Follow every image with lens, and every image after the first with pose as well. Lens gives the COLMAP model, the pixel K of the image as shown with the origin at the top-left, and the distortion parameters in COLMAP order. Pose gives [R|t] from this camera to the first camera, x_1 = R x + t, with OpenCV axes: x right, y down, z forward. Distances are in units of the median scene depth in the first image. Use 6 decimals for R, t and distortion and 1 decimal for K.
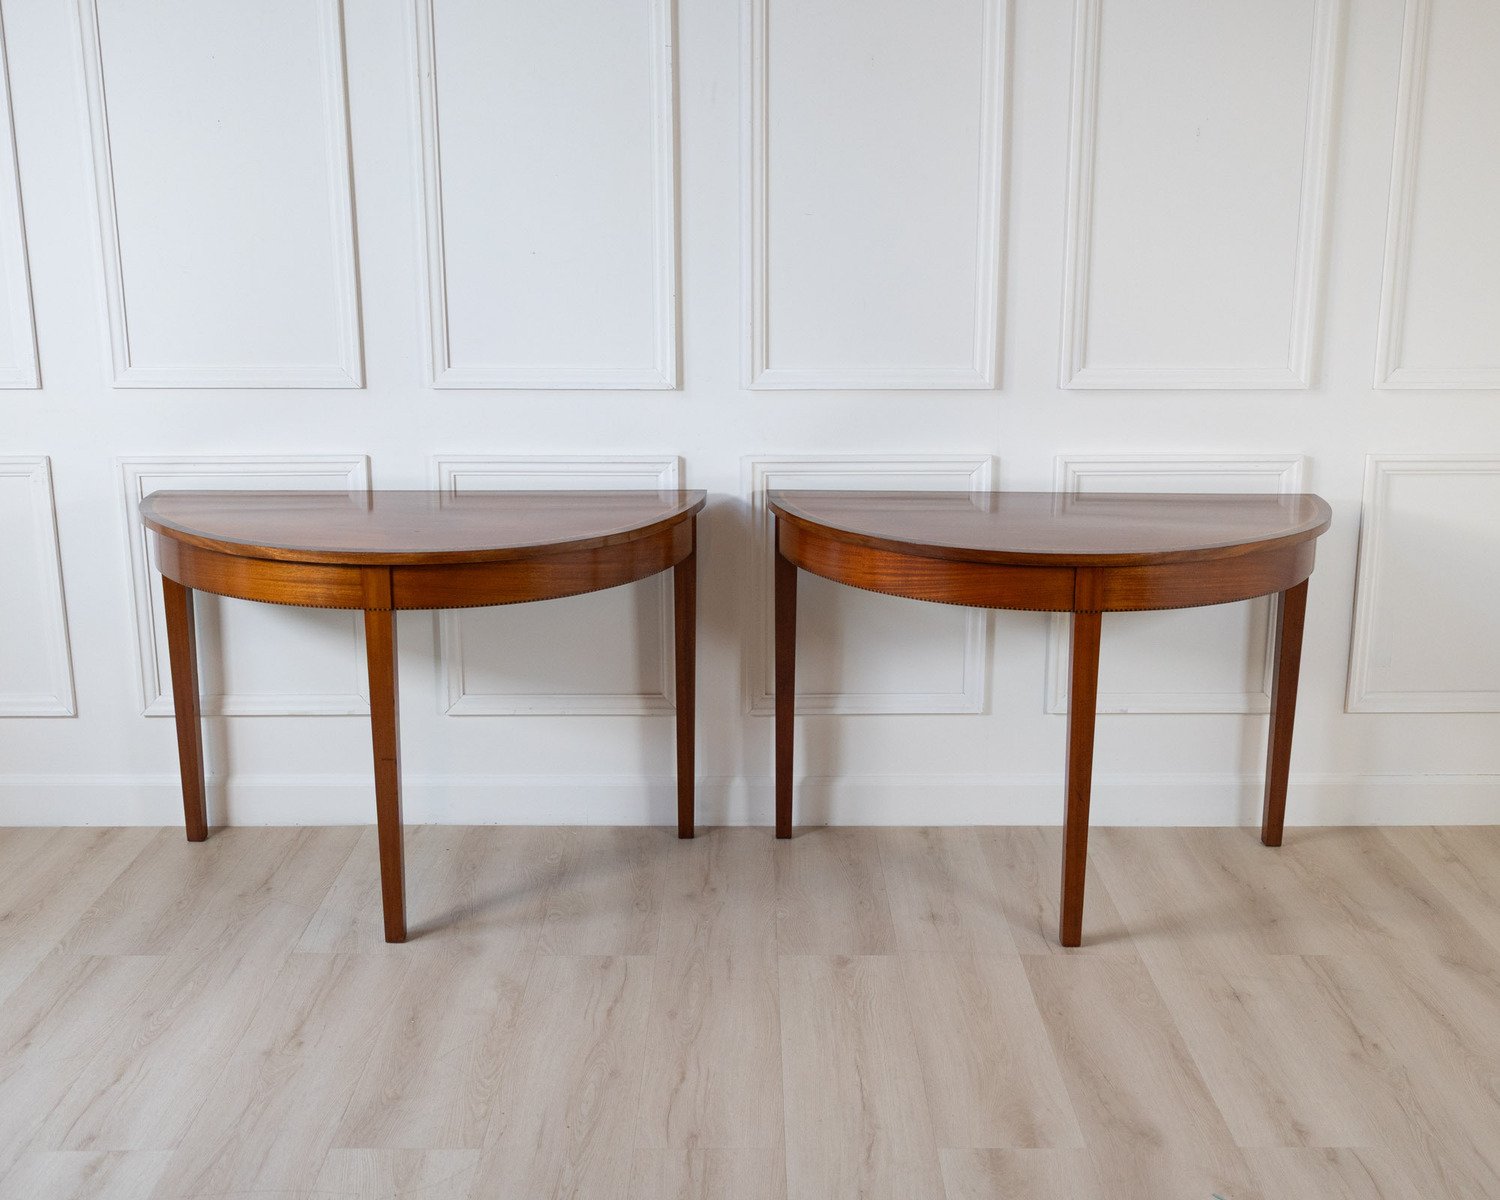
lens RADIAL K [[1610.5, 0, 754.4], [0, 1610.5, 579.0], [0, 0, 1]] dist [-0.004581, 0.027759]
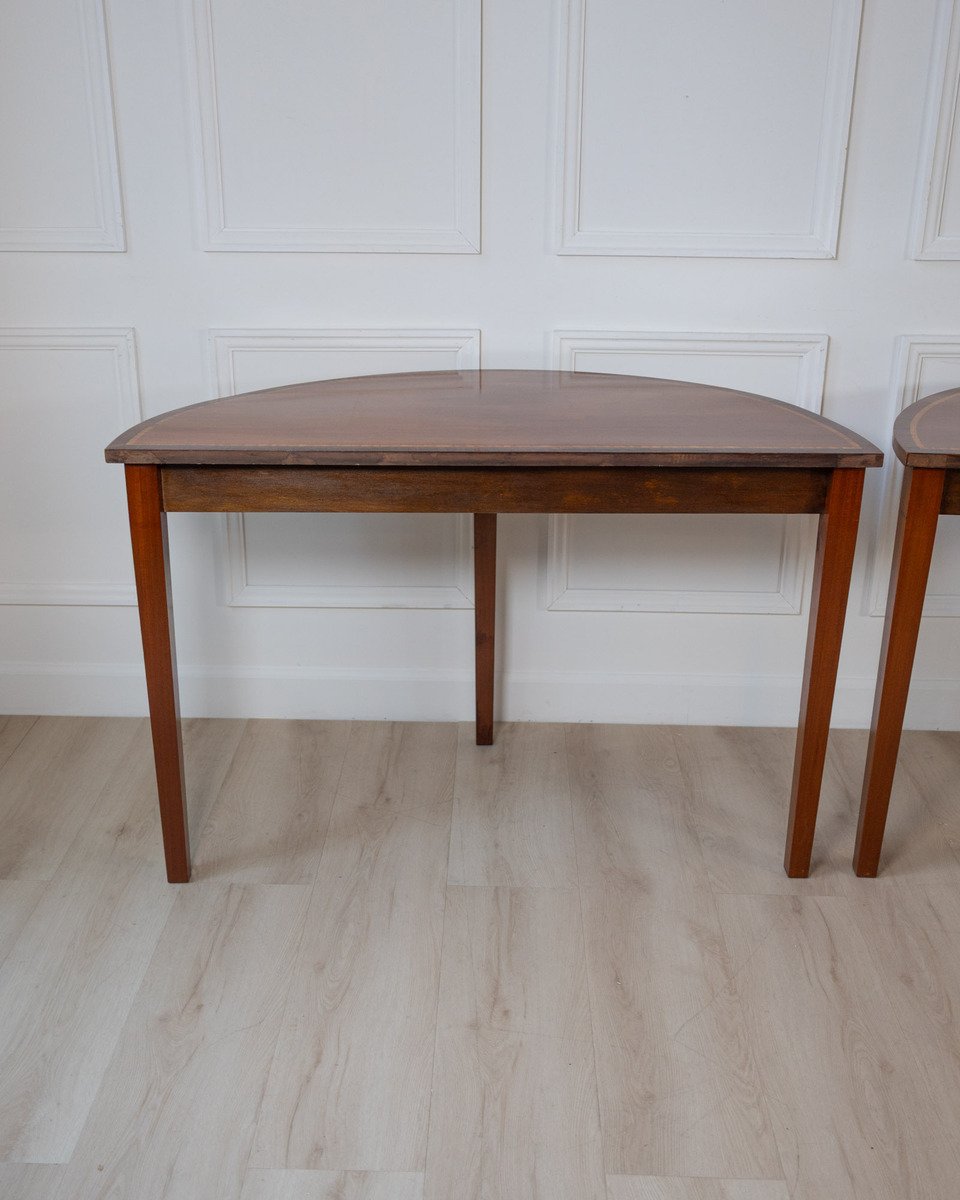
lens RADIAL K [[1288.4, 0, 469.6], [0, 1288.4, 602.1], [0, 0, 1]] dist [-0.004581, 0.027759]
pose [[0.999505, 0.016515, -0.026760, -0.241484], [-0.012710, 0.990542, 0.136623, -0.025714], [0.028763, -0.136215, 0.990262, 0.278956]]
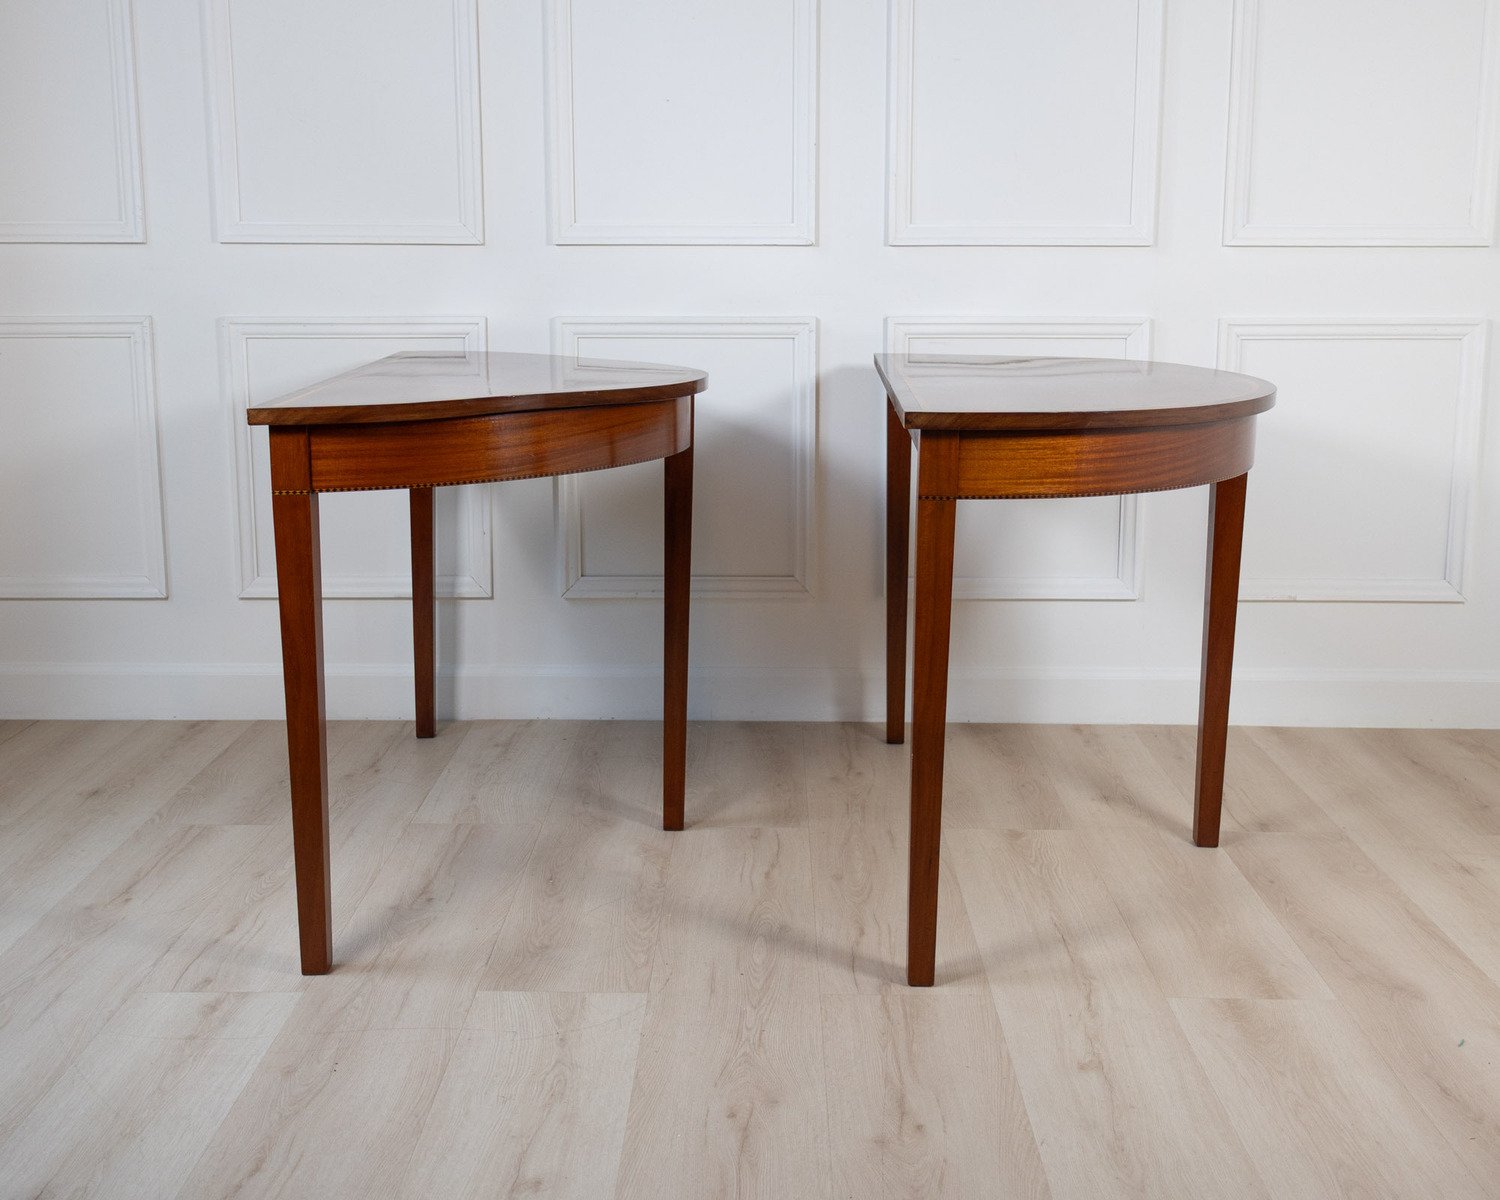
lens RADIAL K [[1609.3, 0, 750.4], [0, 1609.3, 515.6], [0, 0, 1]] dist [0.020782, 0.023947]
pose [[0.999861, 0.002577, -0.016443, -0.074798], [-0.003875, 0.996835, -0.079409, 0.122457], [0.016186, 0.079461, 0.996707, 0.073679]]
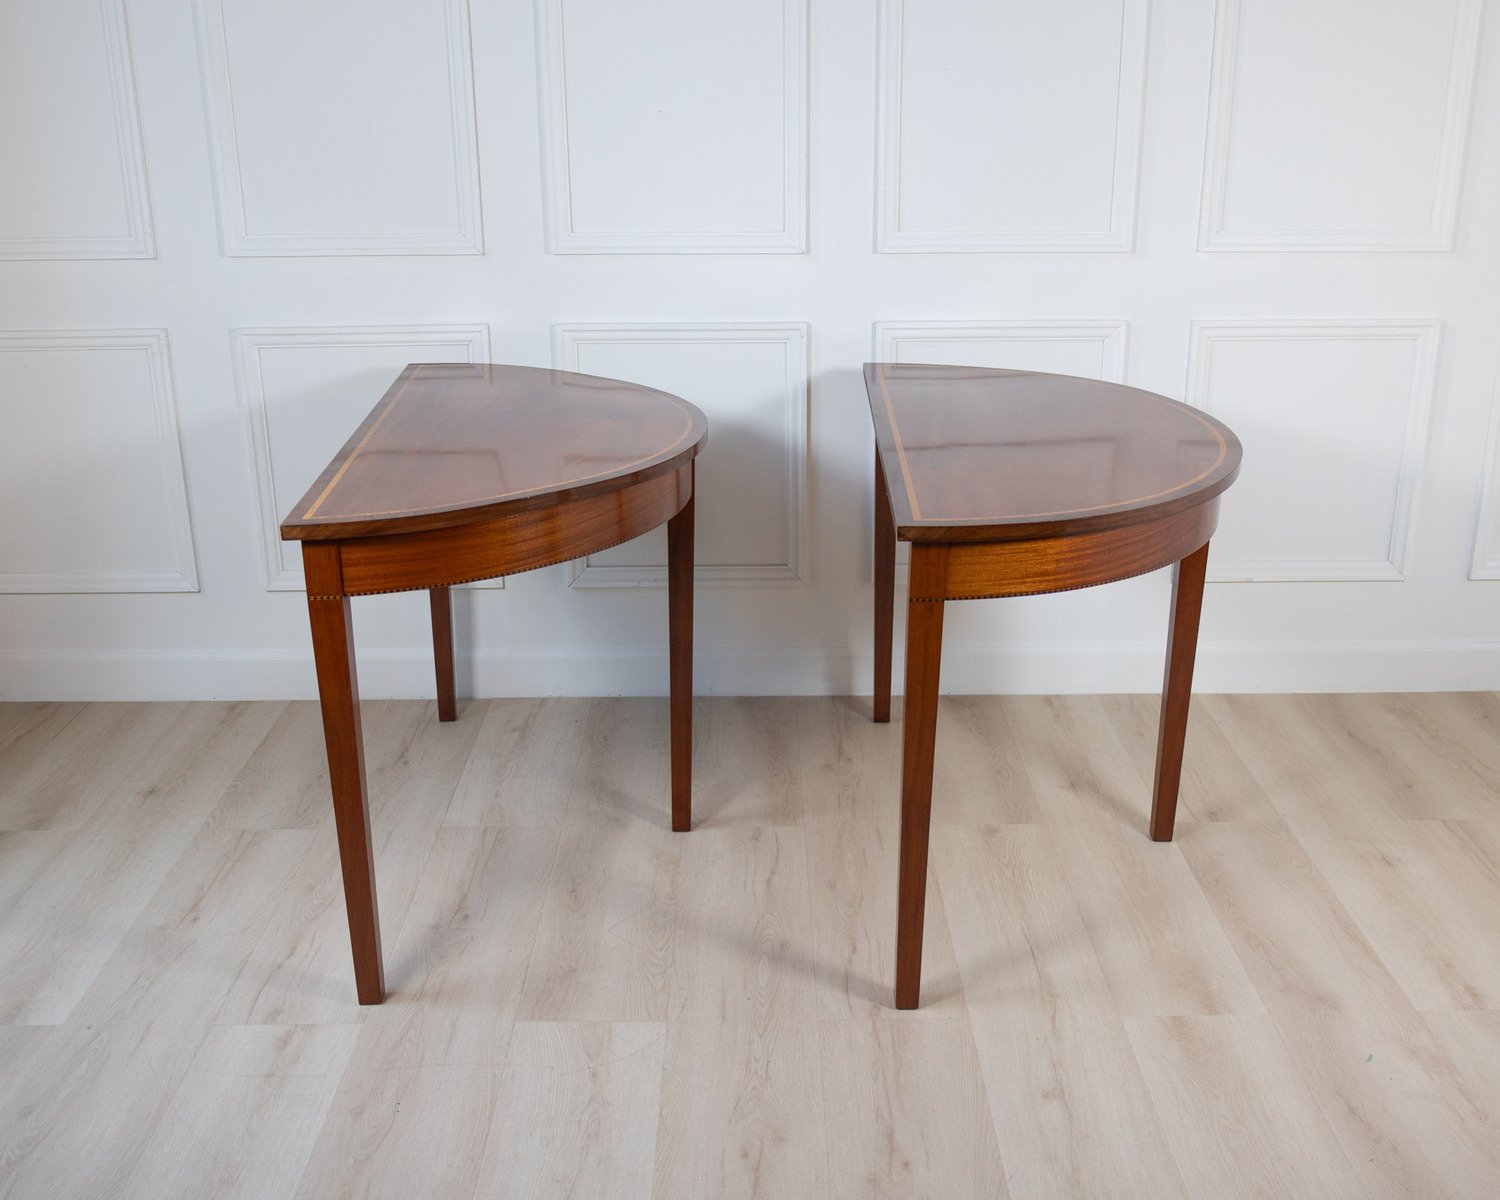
lens RADIAL K [[1549.4, 0, 765.0], [0, 1549.4, 599.8], [0, 0, 1]] dist [-0.037894, 0.024075]
pose [[0.999972, -0.006747, 0.003132, -0.082354], [0.006417, 0.995395, 0.095638, 0.001339], [-0.003763, -0.095615, 0.995411, 0.051953]]
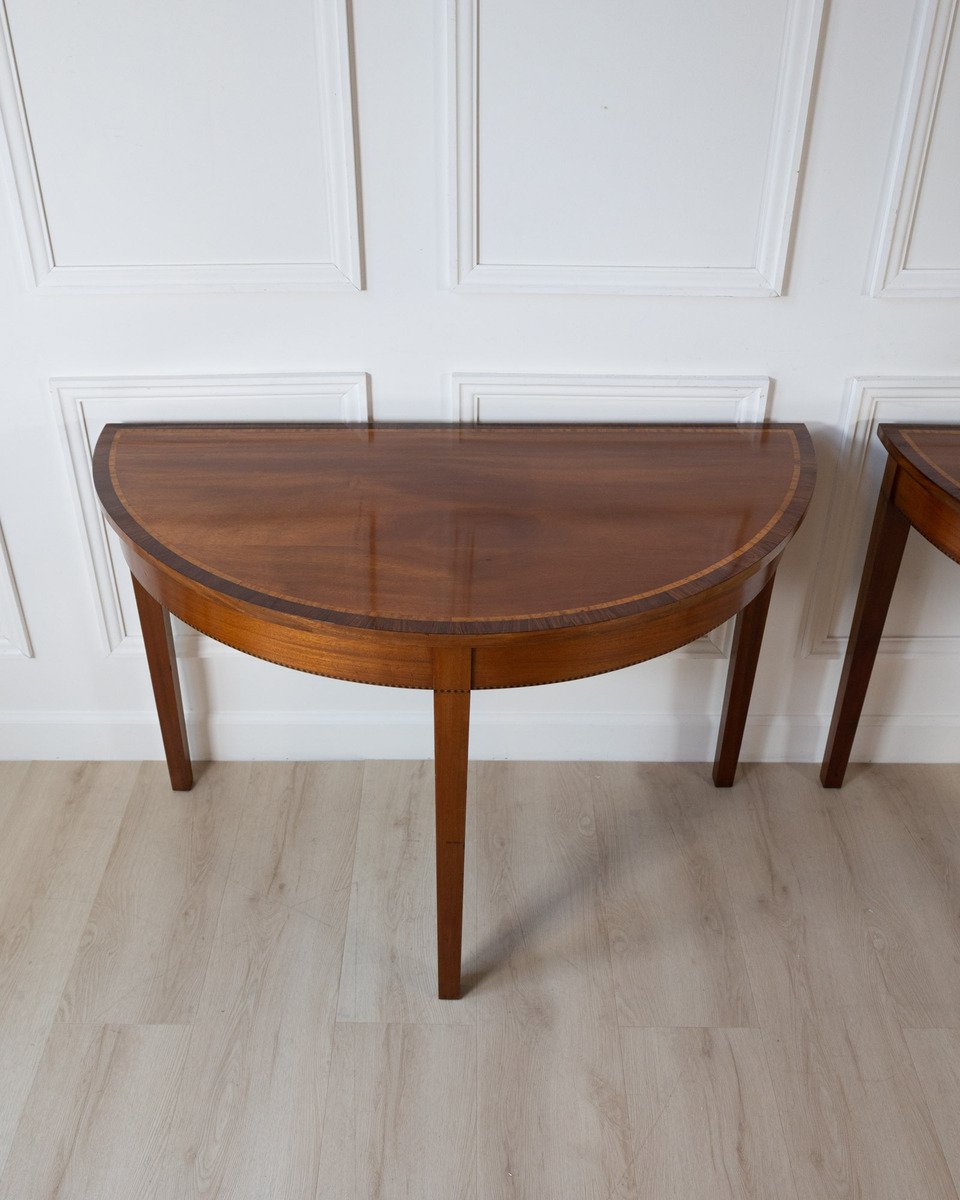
lens RADIAL K [[1193.5, 0, 465.0], [0, 1193.5, 580.3], [0, 0, 1]] dist [-0.003949, -0.003546]
pose [[0.999916, 0.007410, -0.010614, -0.200196], [-0.003367, 0.940618, 0.339451, -0.192362], [0.012499, -0.339387, 0.940564, 0.454120]]
